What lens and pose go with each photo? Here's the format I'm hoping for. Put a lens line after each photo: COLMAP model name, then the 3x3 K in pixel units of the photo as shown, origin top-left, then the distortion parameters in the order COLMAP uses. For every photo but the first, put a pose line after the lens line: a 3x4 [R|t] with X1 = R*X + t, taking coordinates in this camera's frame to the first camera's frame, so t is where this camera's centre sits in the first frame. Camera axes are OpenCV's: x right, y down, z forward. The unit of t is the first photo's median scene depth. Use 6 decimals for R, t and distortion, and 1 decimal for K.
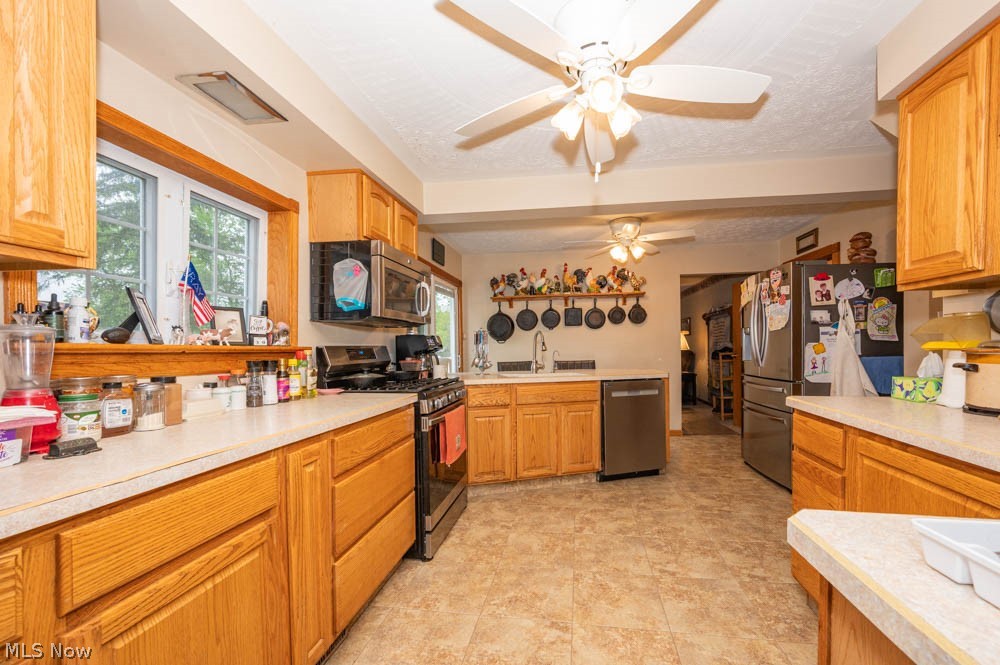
lens RADIAL K [[402.5, 0, 527.8], [0, 402.5, 351.5], [0, 0, 1]] dist [-0.001858, 0.000118]
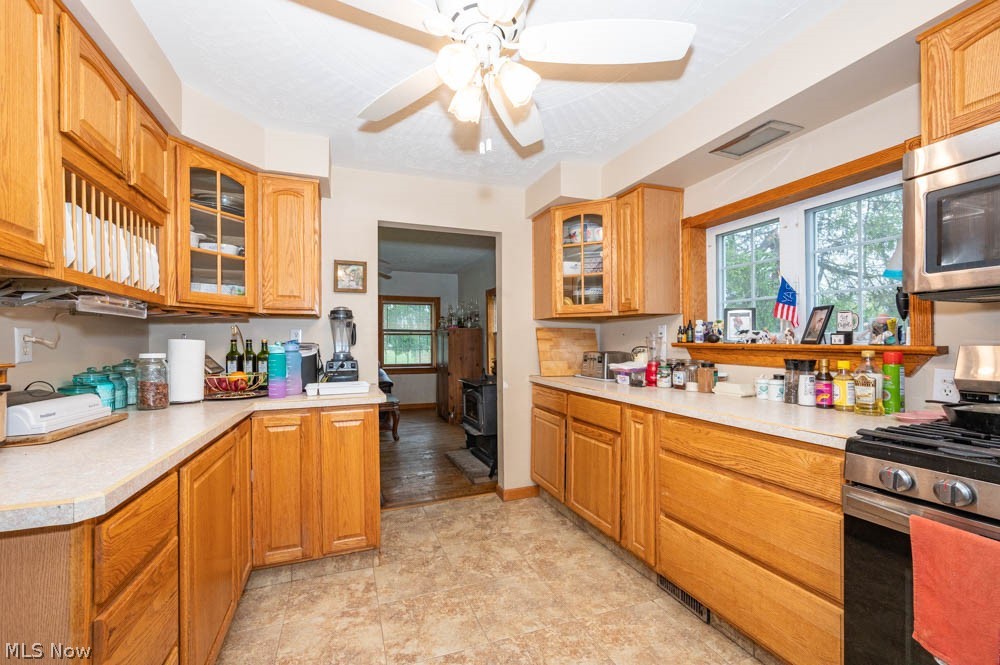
lens RADIAL K [[402.5, 0, 478.6], [0, 402.5, 343.0], [0, 0, 1]] dist [-0.001858, 0.000118]
pose [[-0.899291, 0.013053, -0.437155, 0.261222], [0.006514, 0.999843, 0.016454, -0.020997], [0.437302, 0.011949, -0.899235, 0.821058]]
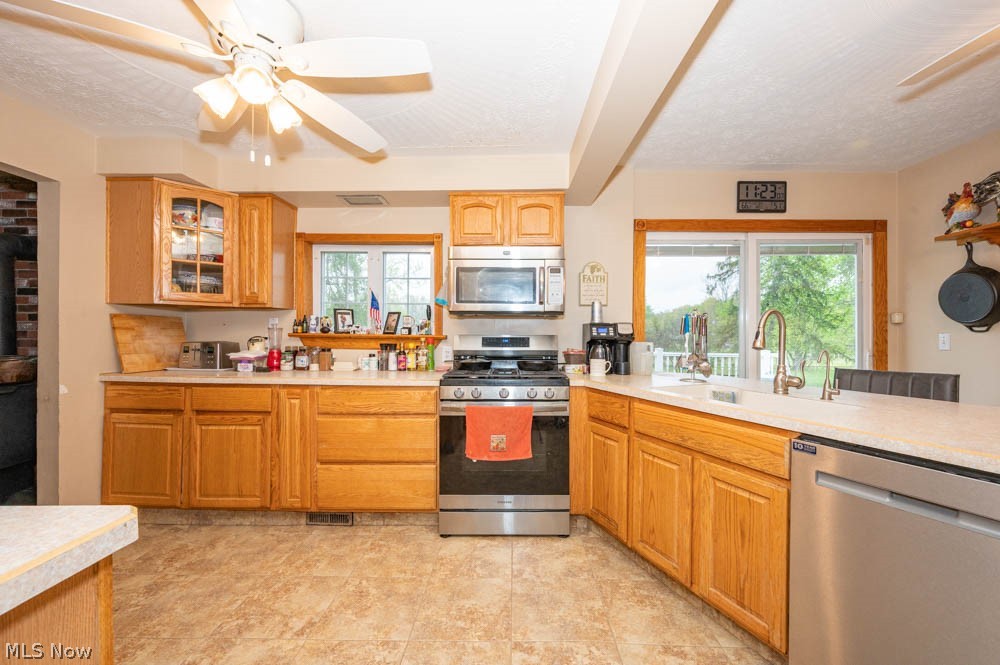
lens RADIAL K [[402.5, 0, 503.9], [0, 402.5, 329.8], [0, 0, 1]] dist [-0.001858, 0.000118]
pose [[0.101246, 0.003607, -0.994855, 0.552004], [-0.016832, 0.999857, 0.001912, -0.023824], [0.994719, 0.016552, 0.101292, 0.691723]]
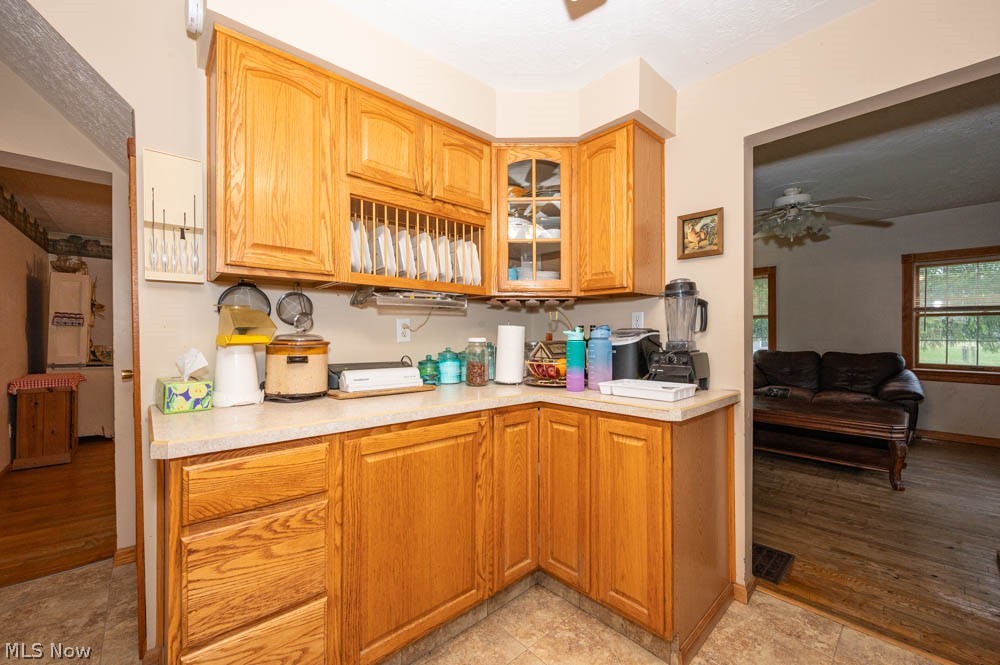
lens RADIAL K [[402.5, 0, 497.6], [0, 402.5, 335.3], [0, 0, 1]] dist [-0.001858, 0.000118]
pose [[-0.765004, 0.007169, 0.643985, -0.006451], [0.018883, 0.999758, 0.011303, -0.011932], [-0.643748, 0.020807, -0.764954, 0.607509]]
